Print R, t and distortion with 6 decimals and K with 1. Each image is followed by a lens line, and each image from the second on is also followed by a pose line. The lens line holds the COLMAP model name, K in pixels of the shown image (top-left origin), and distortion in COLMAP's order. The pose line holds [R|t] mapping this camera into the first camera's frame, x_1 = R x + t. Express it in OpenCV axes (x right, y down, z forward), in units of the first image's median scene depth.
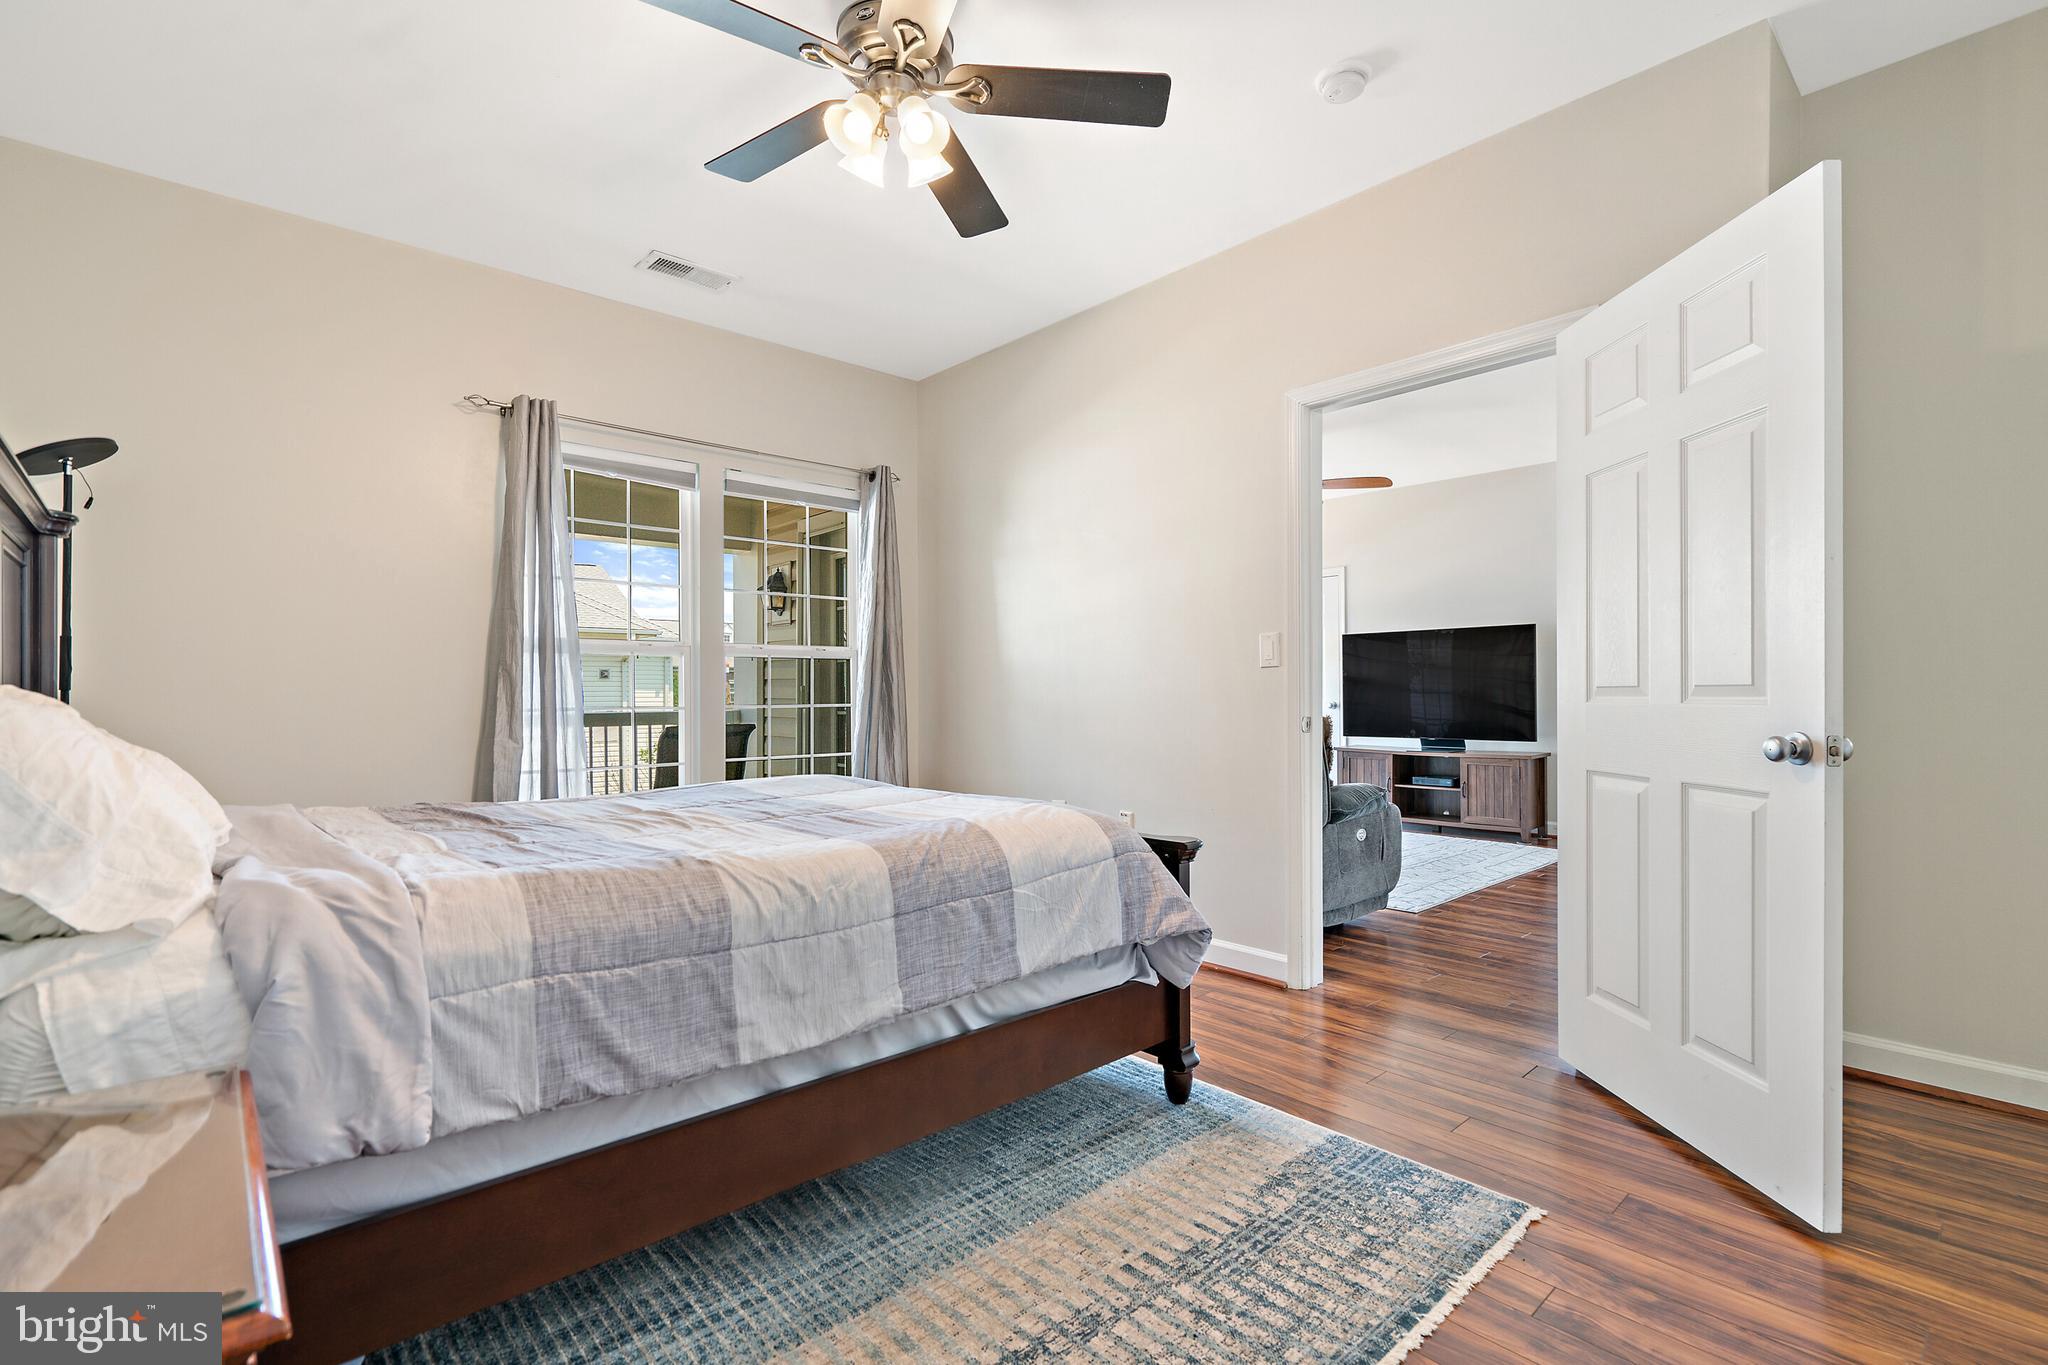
lens RADIAL K [[930.1, 0, 1024.8], [0, 930.1, 692.8], [0, 0, 1]] dist [-0.010428, 0.004060]
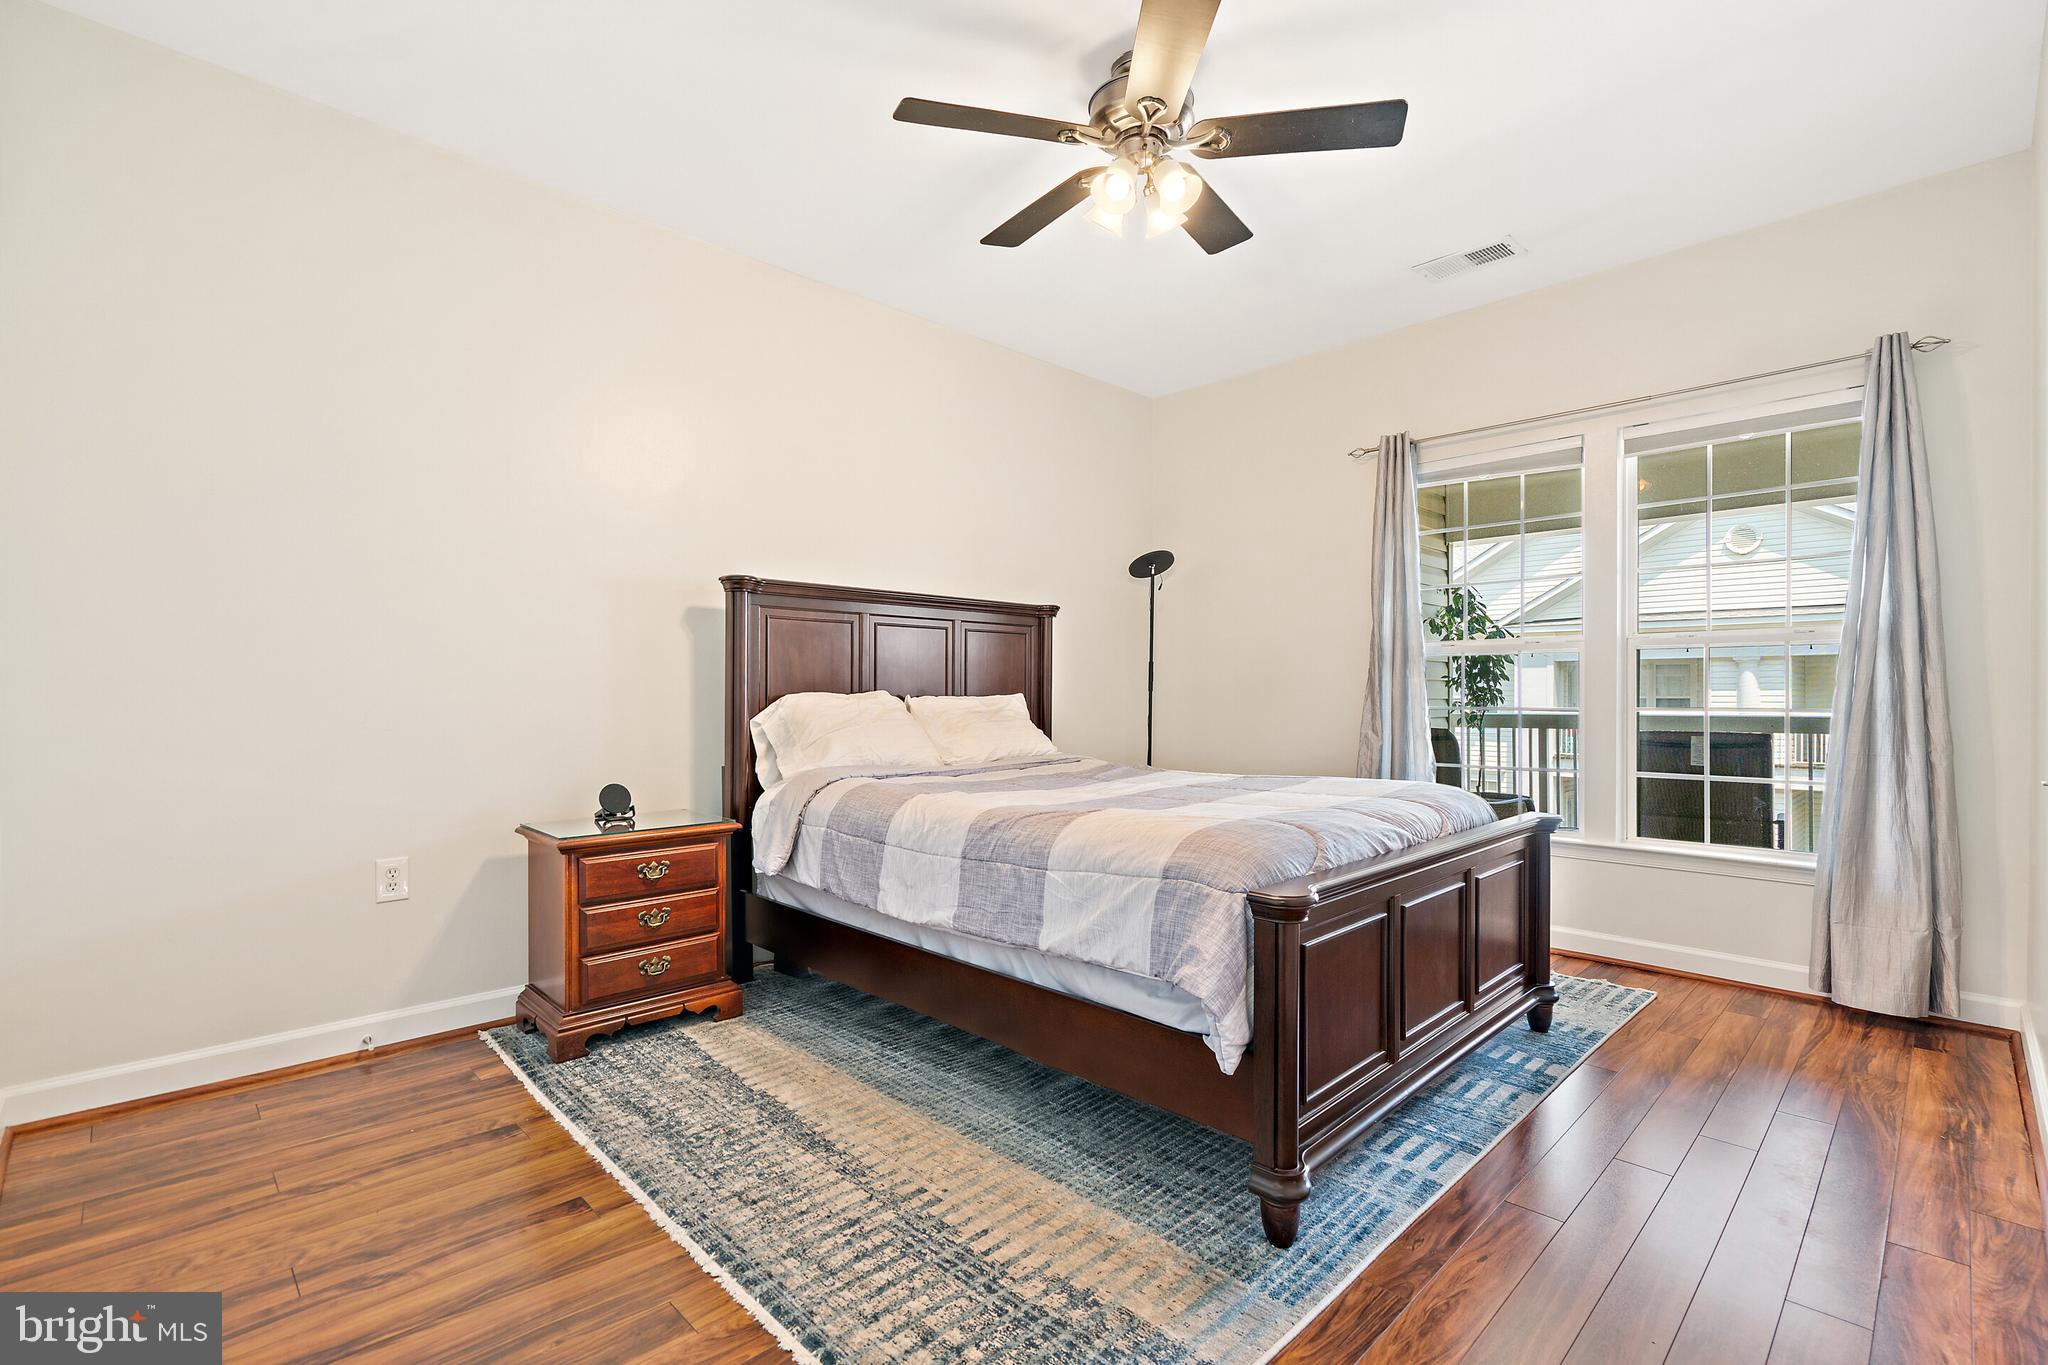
lens RADIAL K [[930.1, 0, 1028.8], [0, 930.1, 692.8], [0, 0, 1]] dist [-0.010428, 0.004060]
pose [[0.037986, -0.001763, -0.999277, 1.227362], [0.000721, 0.999998, -0.001736, 0.000885], [0.999278, -0.000655, 0.037987, 1.049806]]
